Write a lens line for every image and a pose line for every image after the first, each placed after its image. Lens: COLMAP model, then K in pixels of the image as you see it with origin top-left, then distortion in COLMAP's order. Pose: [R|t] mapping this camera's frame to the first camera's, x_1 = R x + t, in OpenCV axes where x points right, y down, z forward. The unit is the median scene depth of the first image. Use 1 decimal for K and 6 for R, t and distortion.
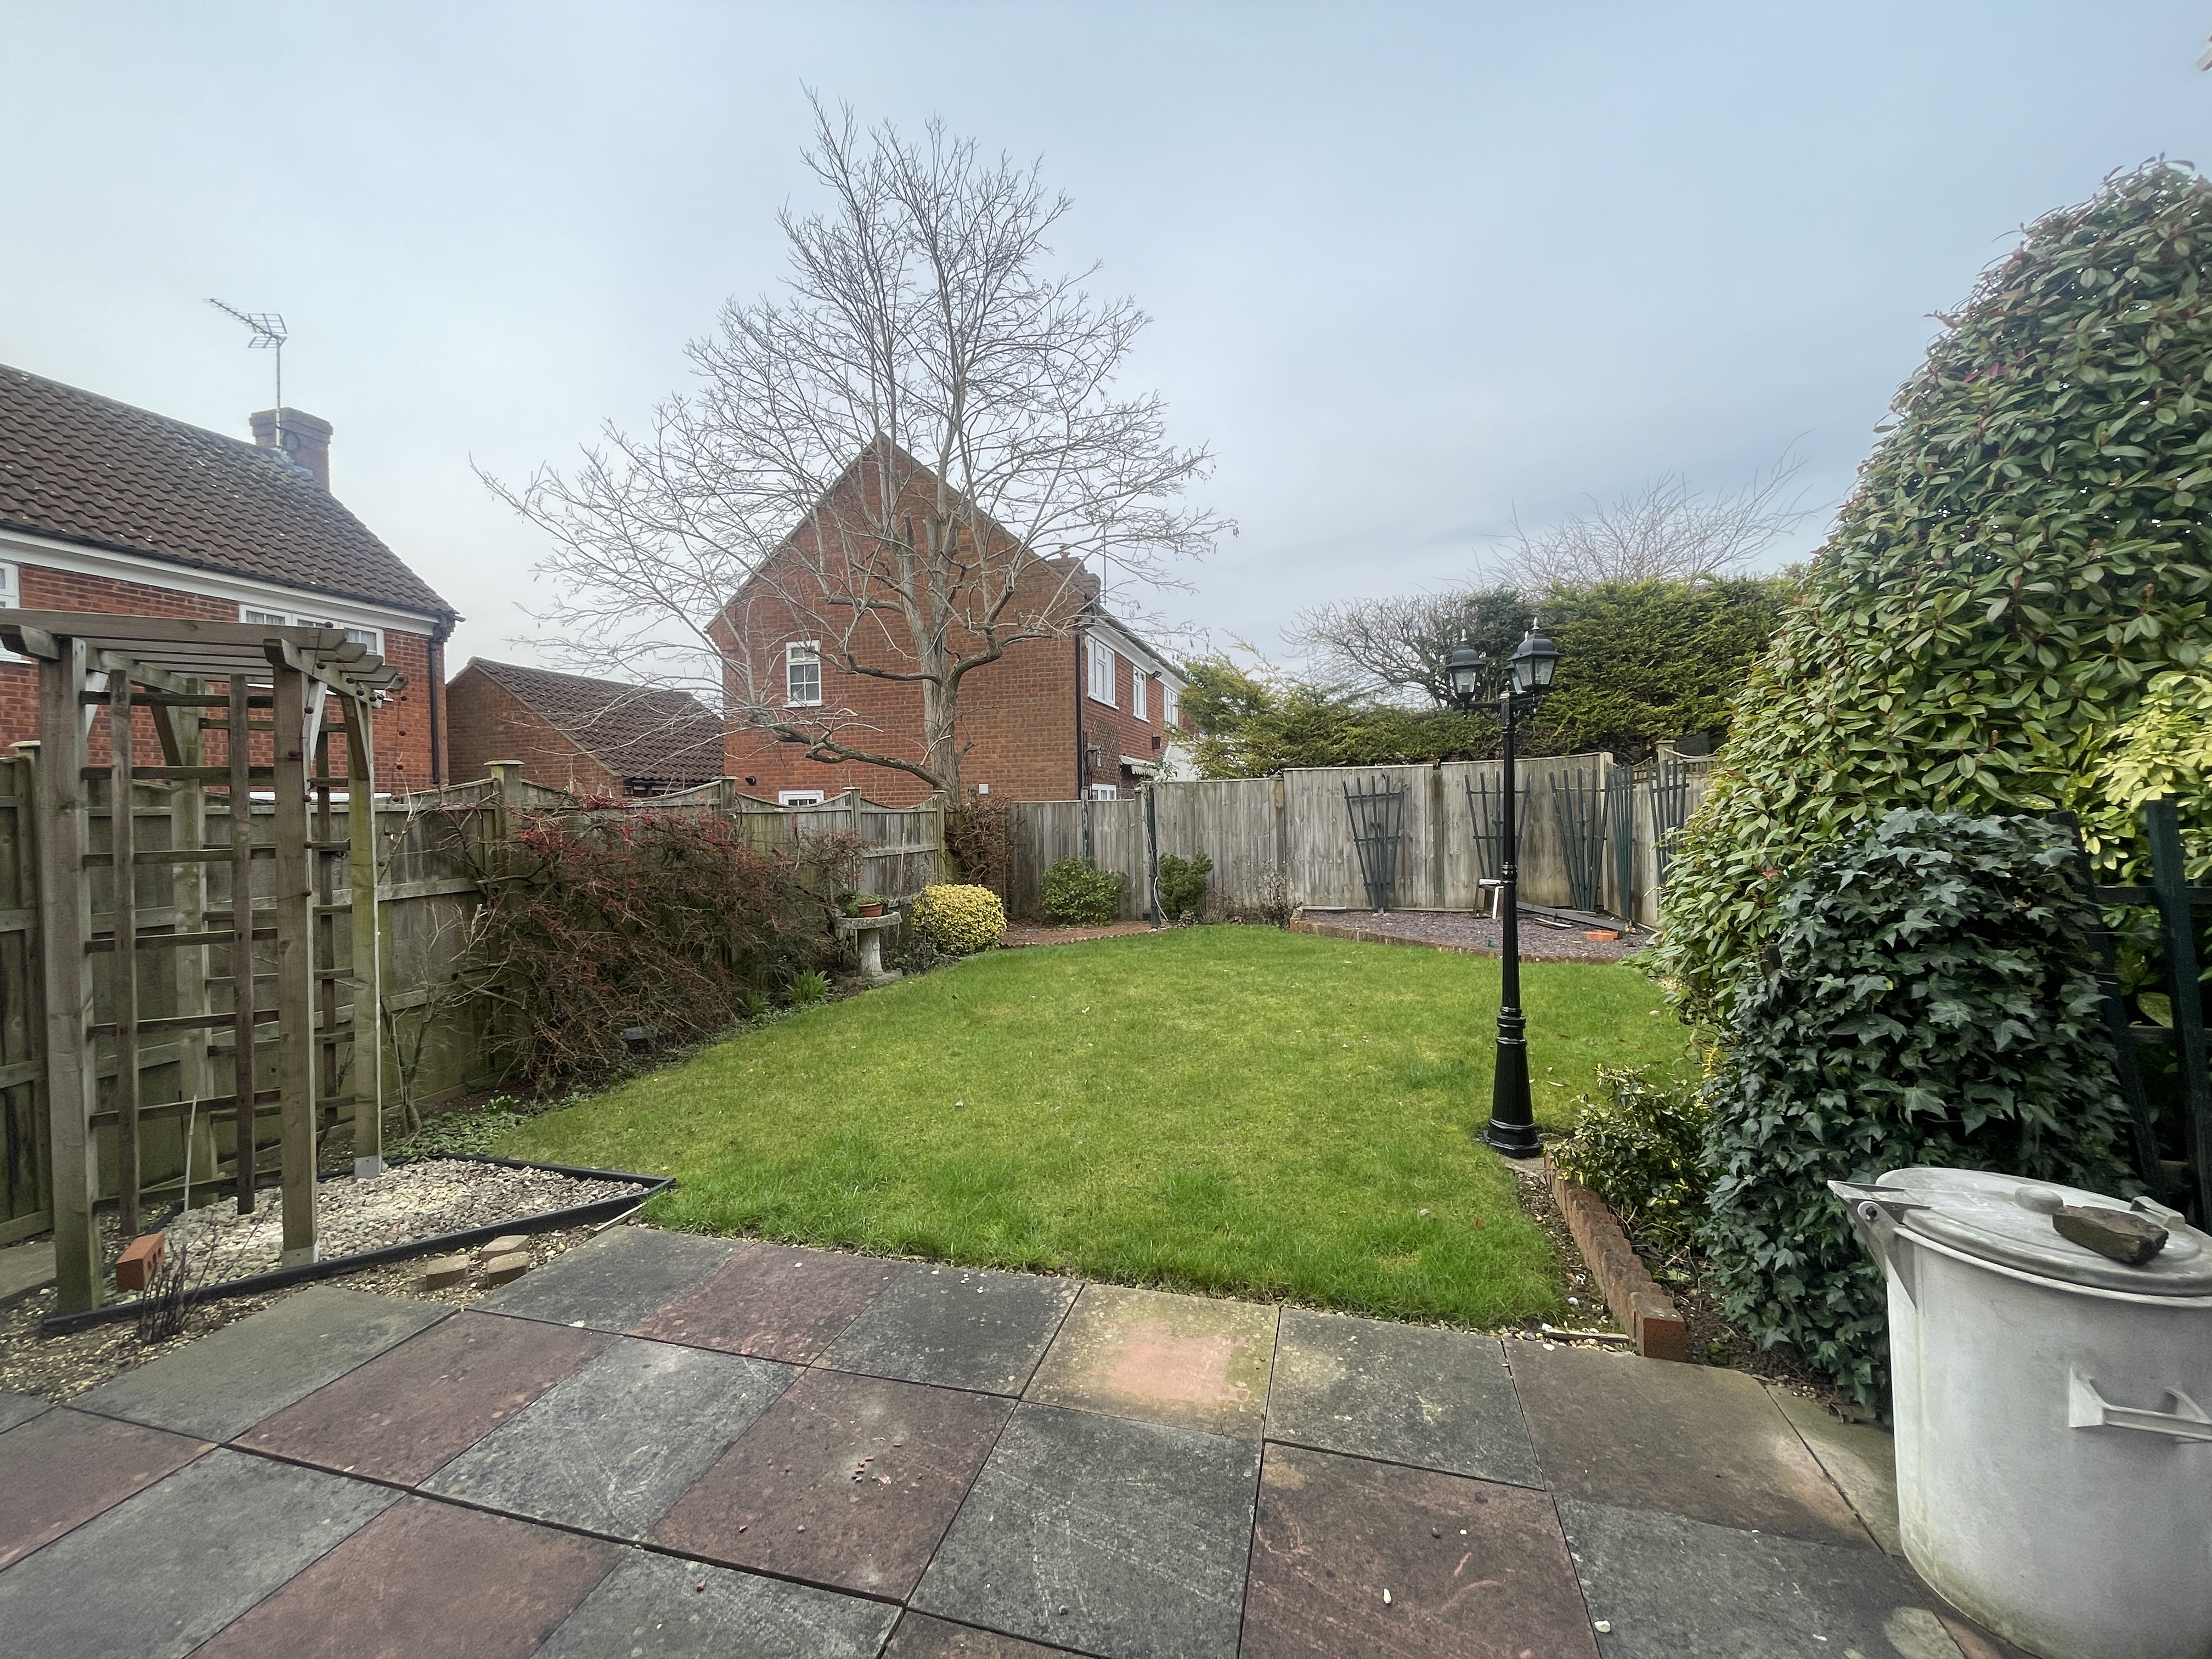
lens RADIAL K [[899.1, 0, 1094.3], [0, 899.1, 818.3], [0, 0, 1]] dist [0.011021, 0.000760]
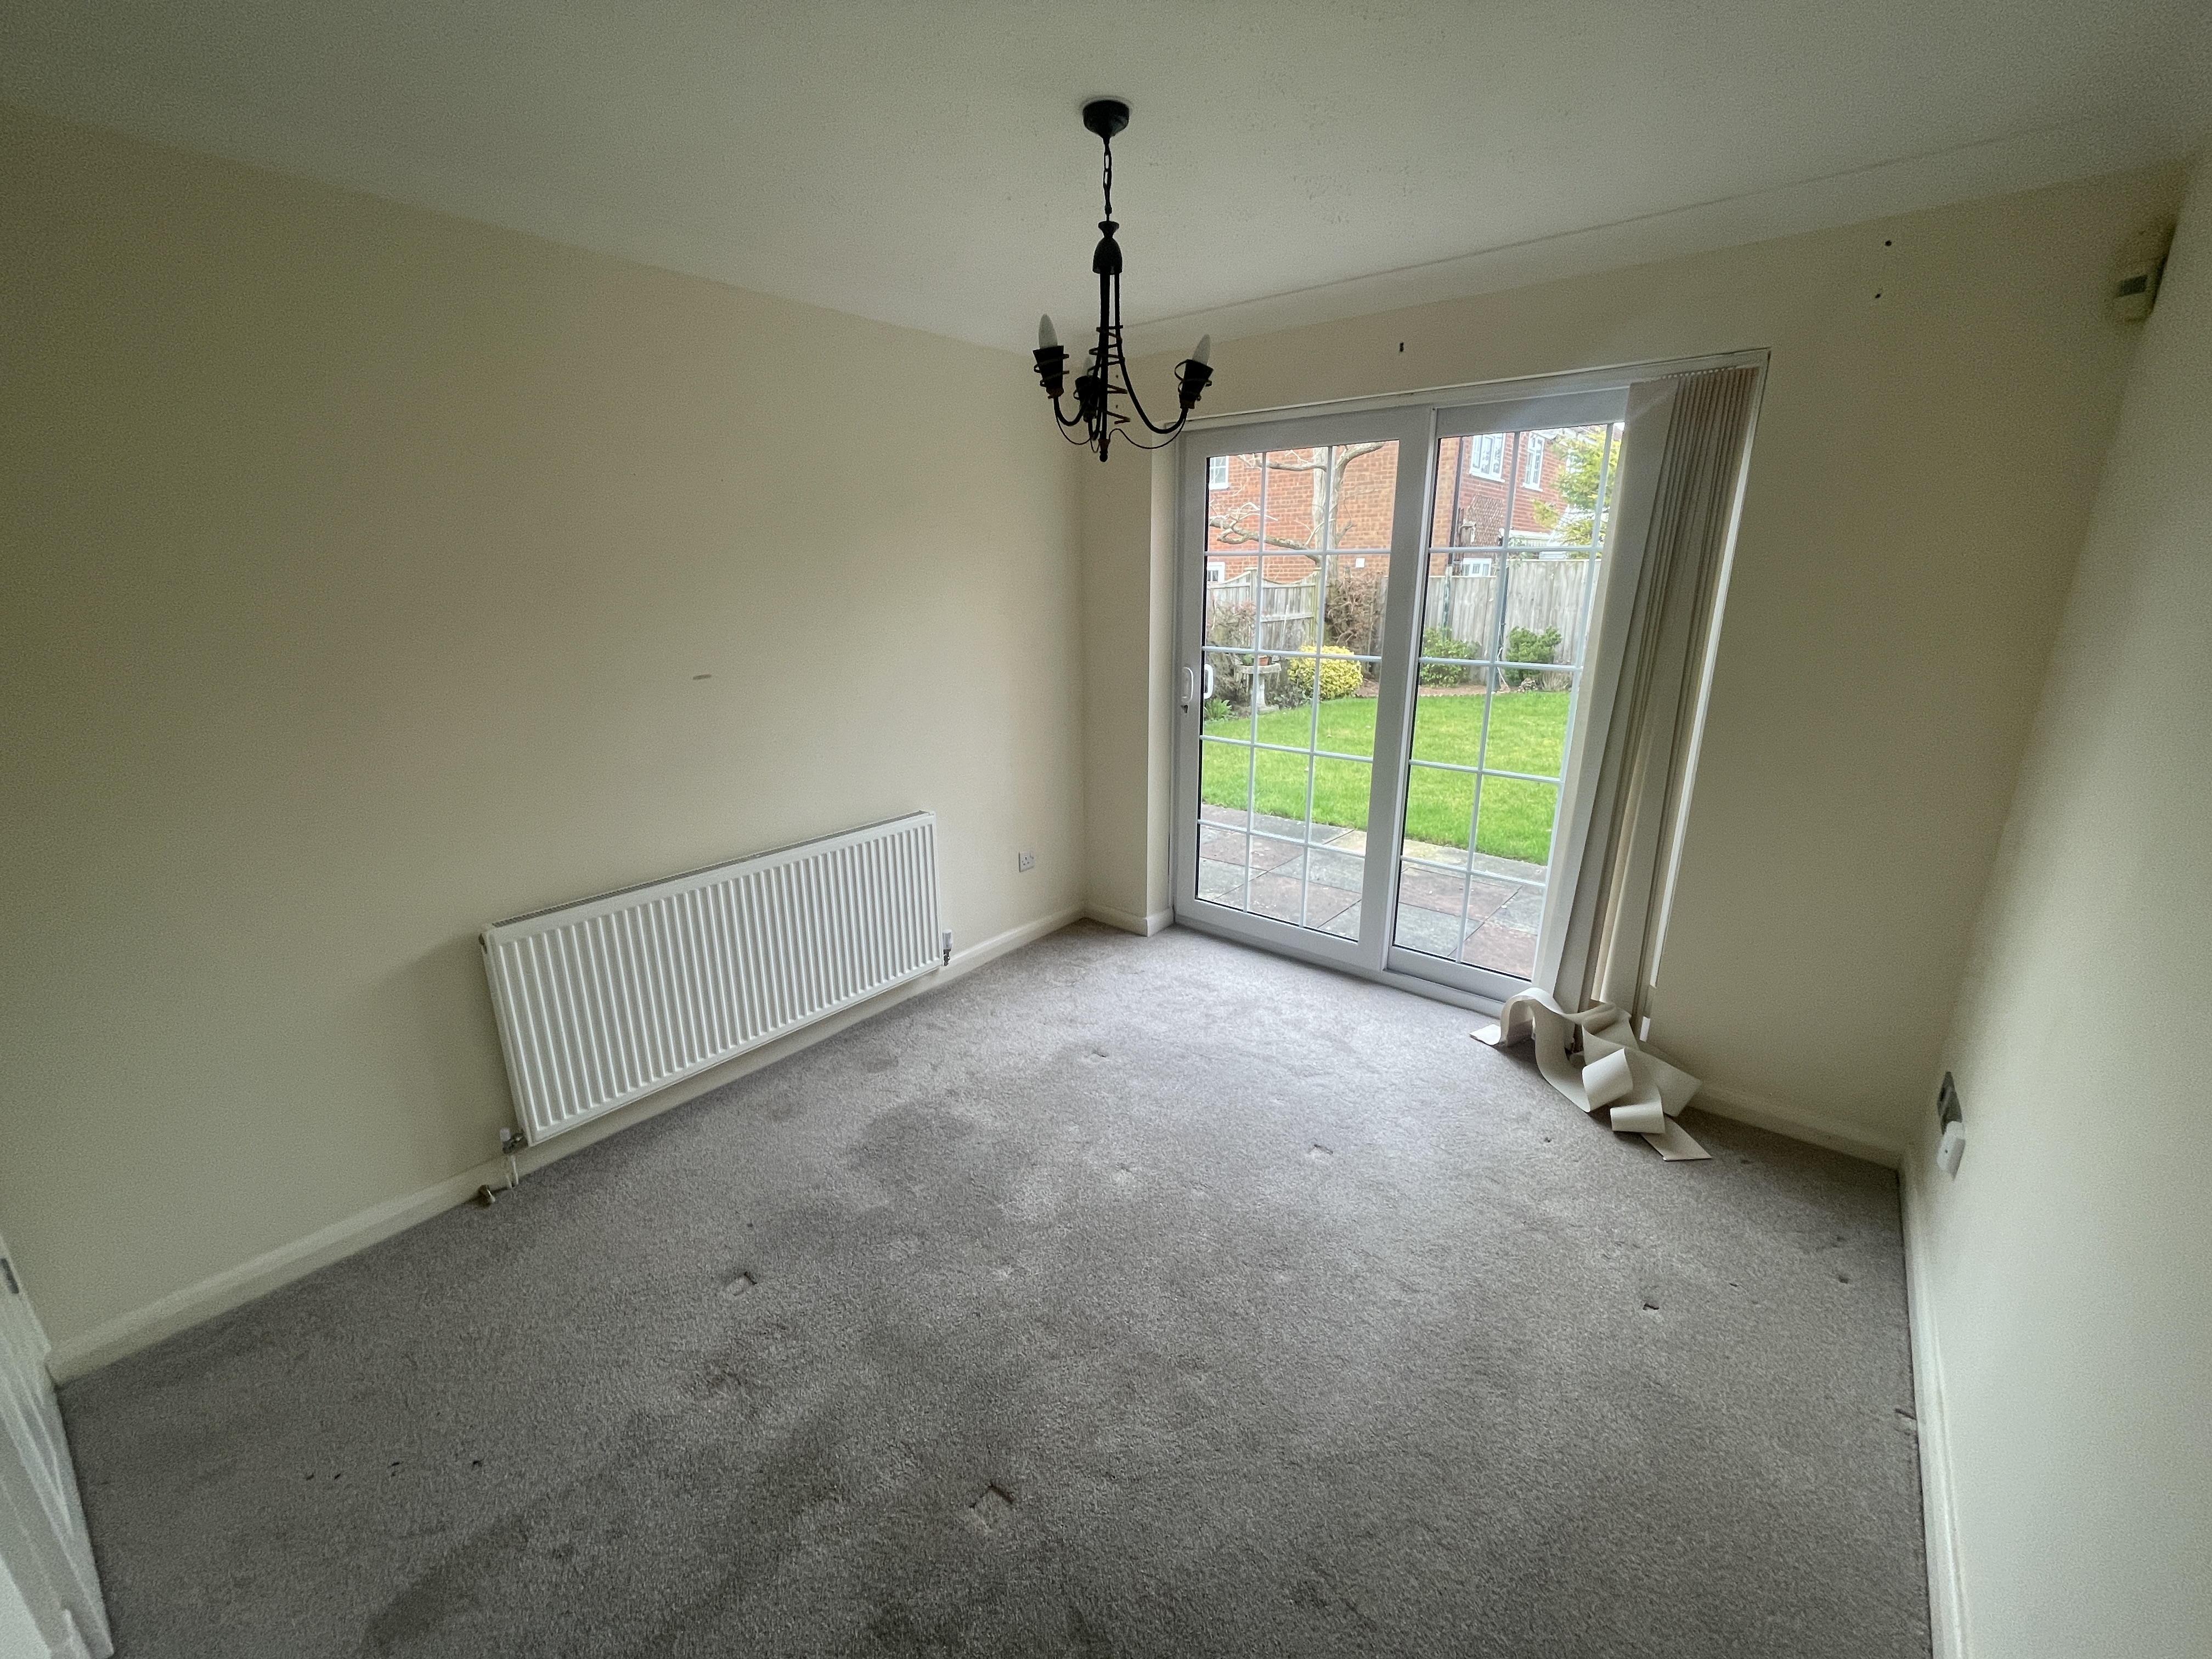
lens RADIAL K [[899.1, 0, 1099.3], [0, 899.1, 834.7], [0, 0, 1]] dist [0.011021, 0.000760]
pose [[0.916779, 0.125199, -0.379263, 0.077275], [-0.016642, 0.960747, 0.276926, -0.019285], [0.399047, -0.247569, 0.882877, -0.356245]]
